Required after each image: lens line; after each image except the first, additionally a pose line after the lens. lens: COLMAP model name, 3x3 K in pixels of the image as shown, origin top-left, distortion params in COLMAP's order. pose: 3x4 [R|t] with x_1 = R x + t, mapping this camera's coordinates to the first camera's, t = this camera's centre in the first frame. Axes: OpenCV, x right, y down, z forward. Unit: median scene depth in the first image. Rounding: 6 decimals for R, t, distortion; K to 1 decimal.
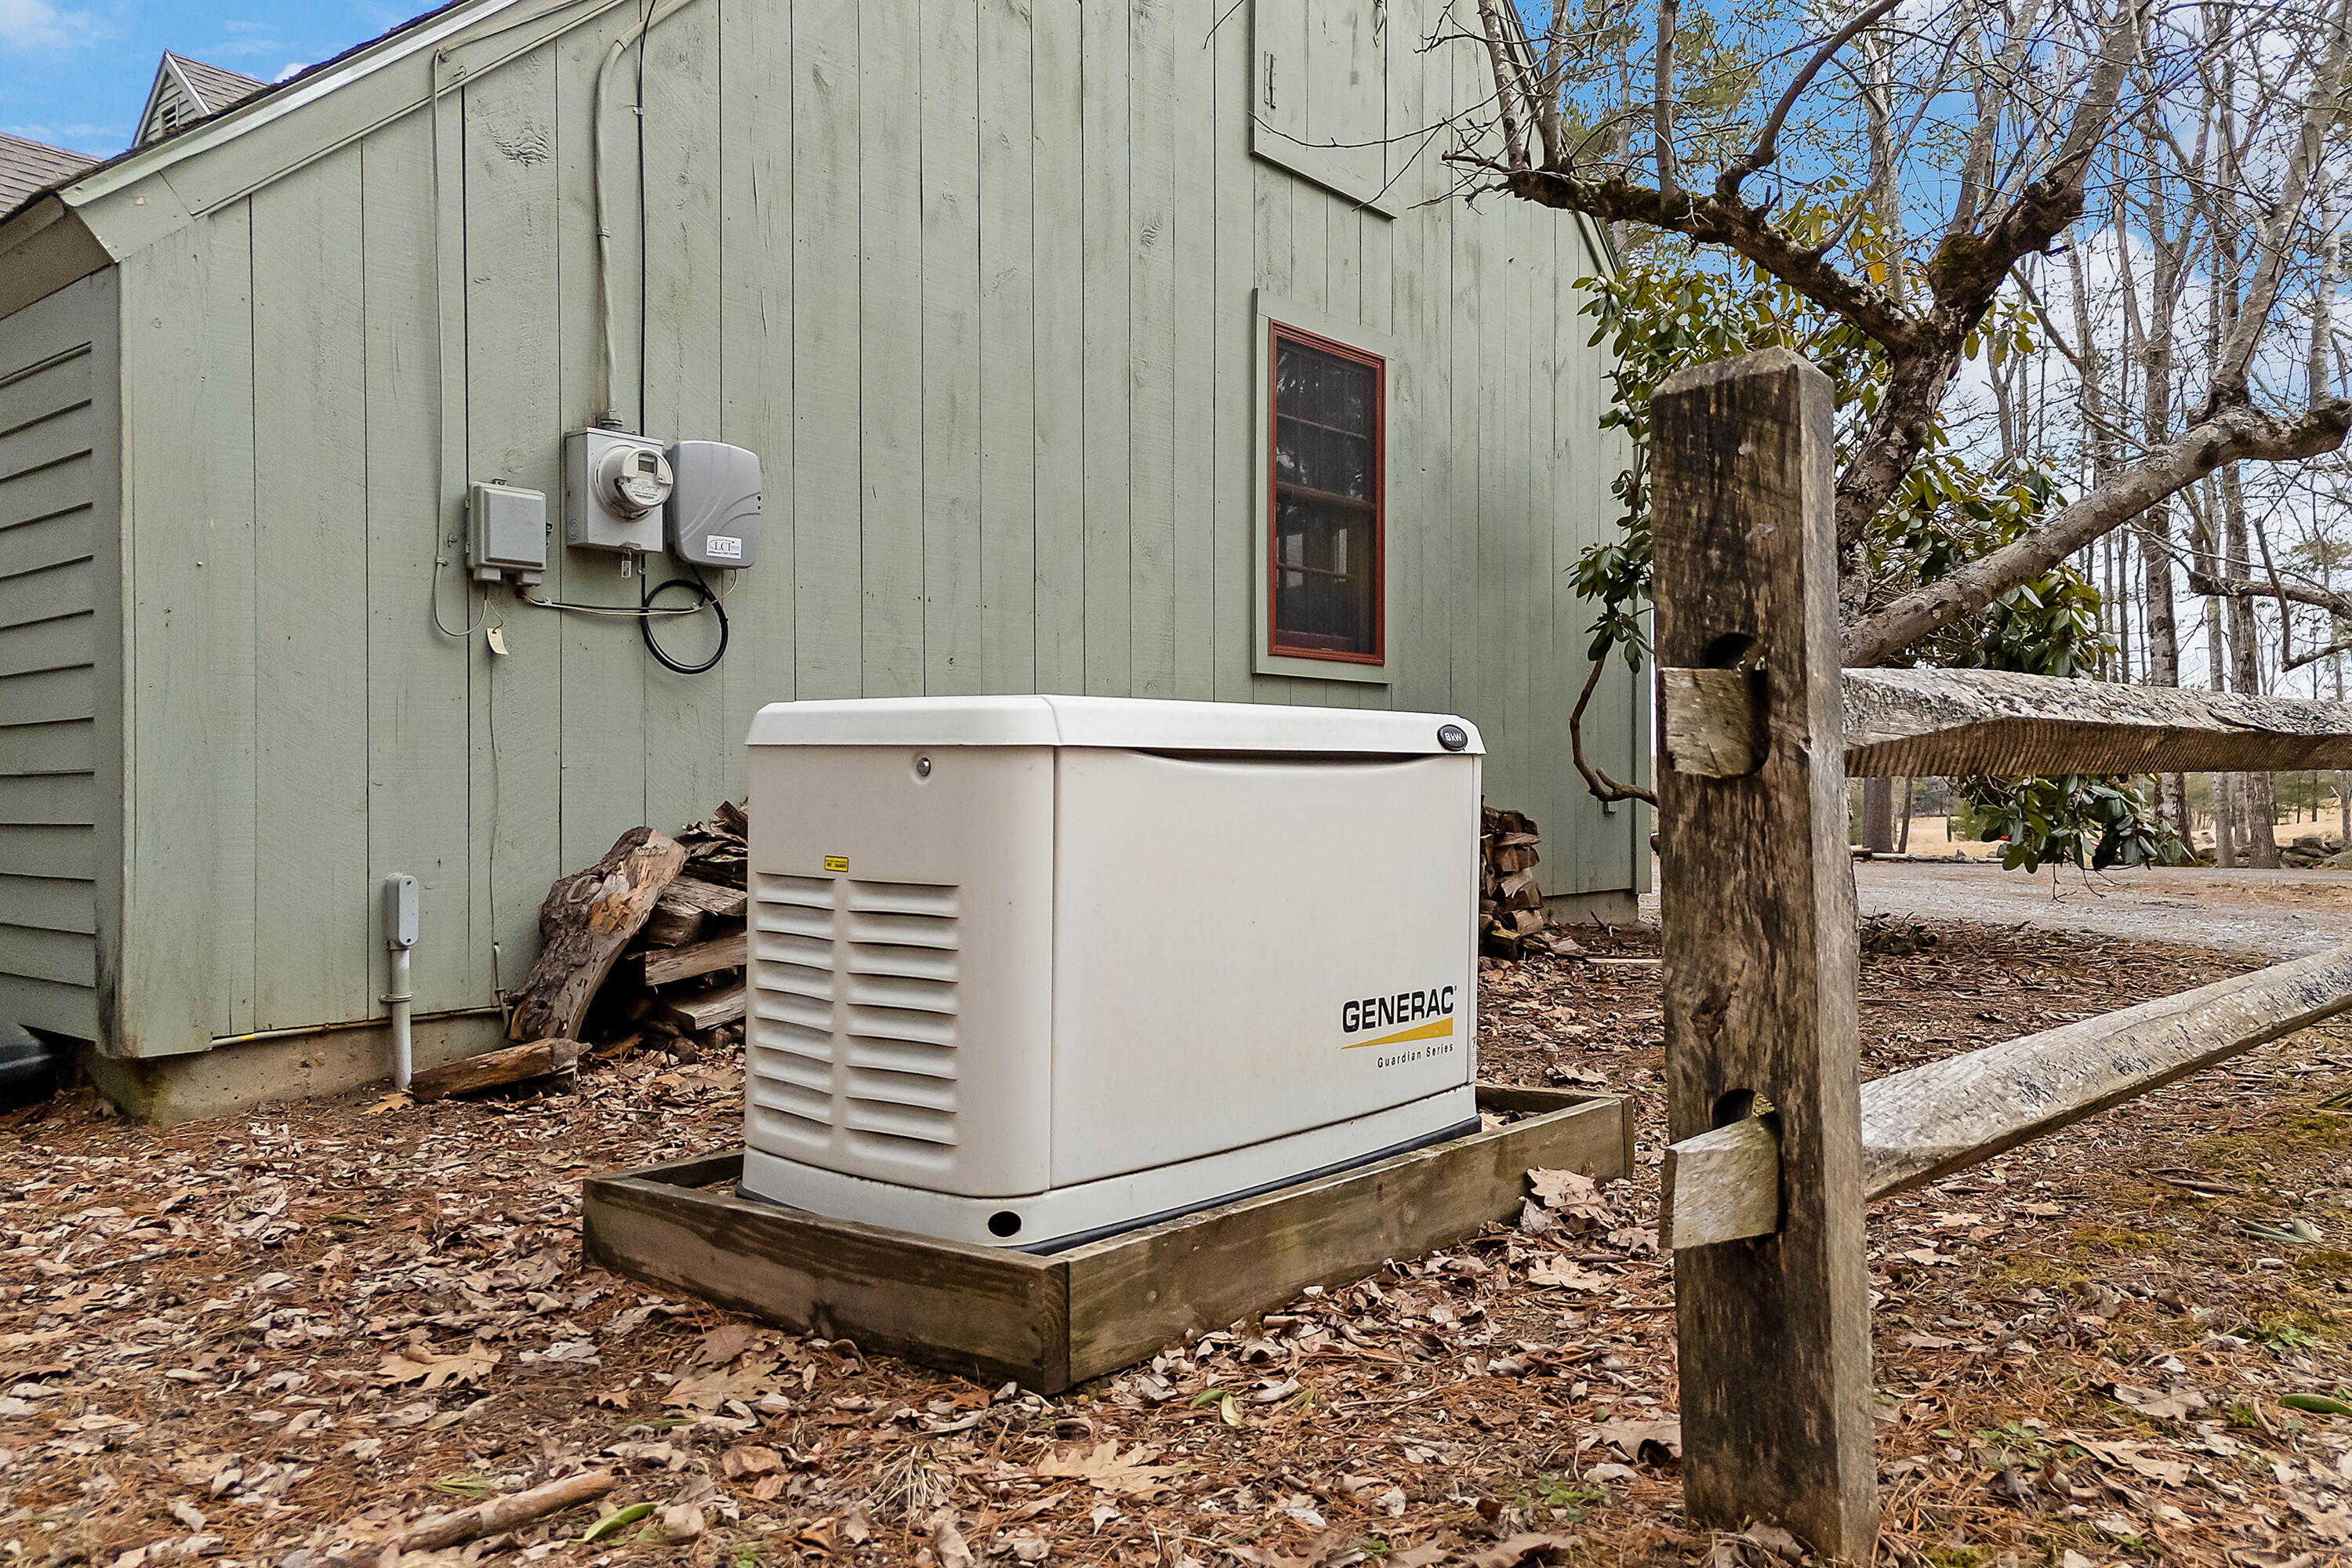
lens RADIAL K [[1718.1, 0, 1176.0], [0, 1718.1, 780.3], [0, 0, 1]] dist [0.089384, -0.027344]
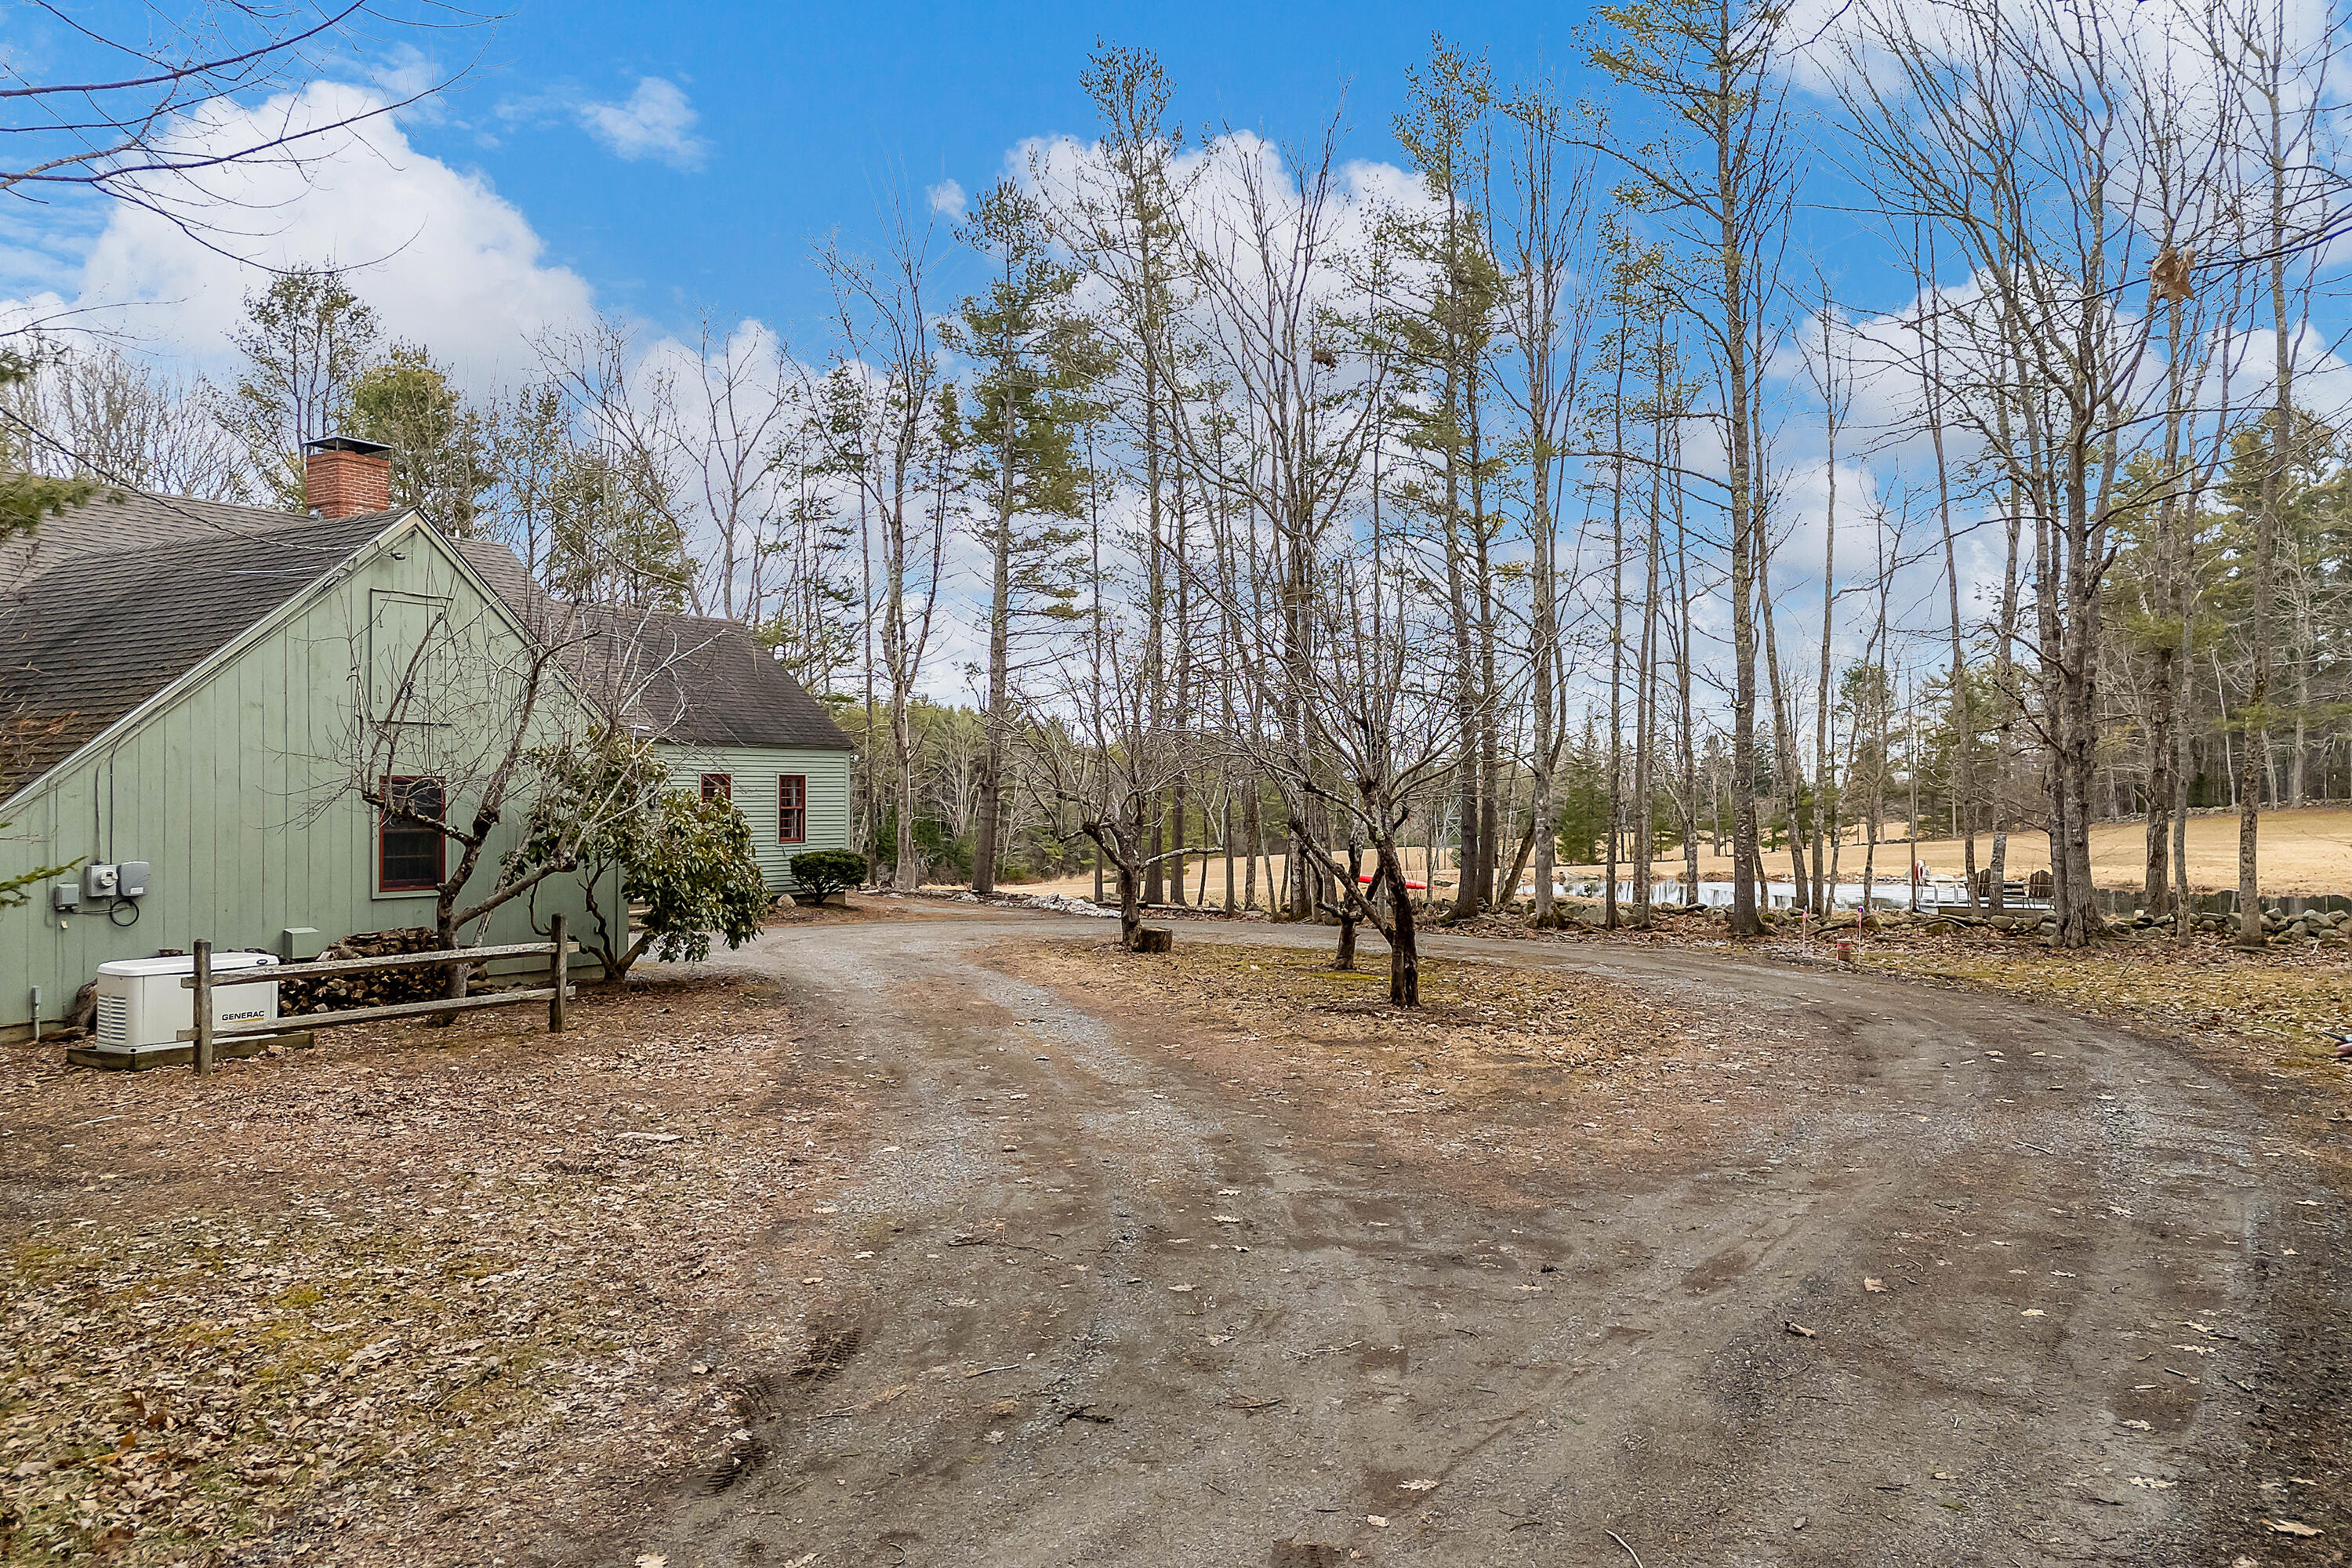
lens RADIAL K [[1718.1, 0, 1178.2], [0, 1718.1, 797.7], [0, 0, 1]] dist [0.089384, -0.027344]
pose [[0.989880, 0.004348, 0.141844, 1.500286], [-0.006651, 0.999854, 0.015766, -0.440375], [-0.141754, -0.016550, 0.989764, -3.242786]]
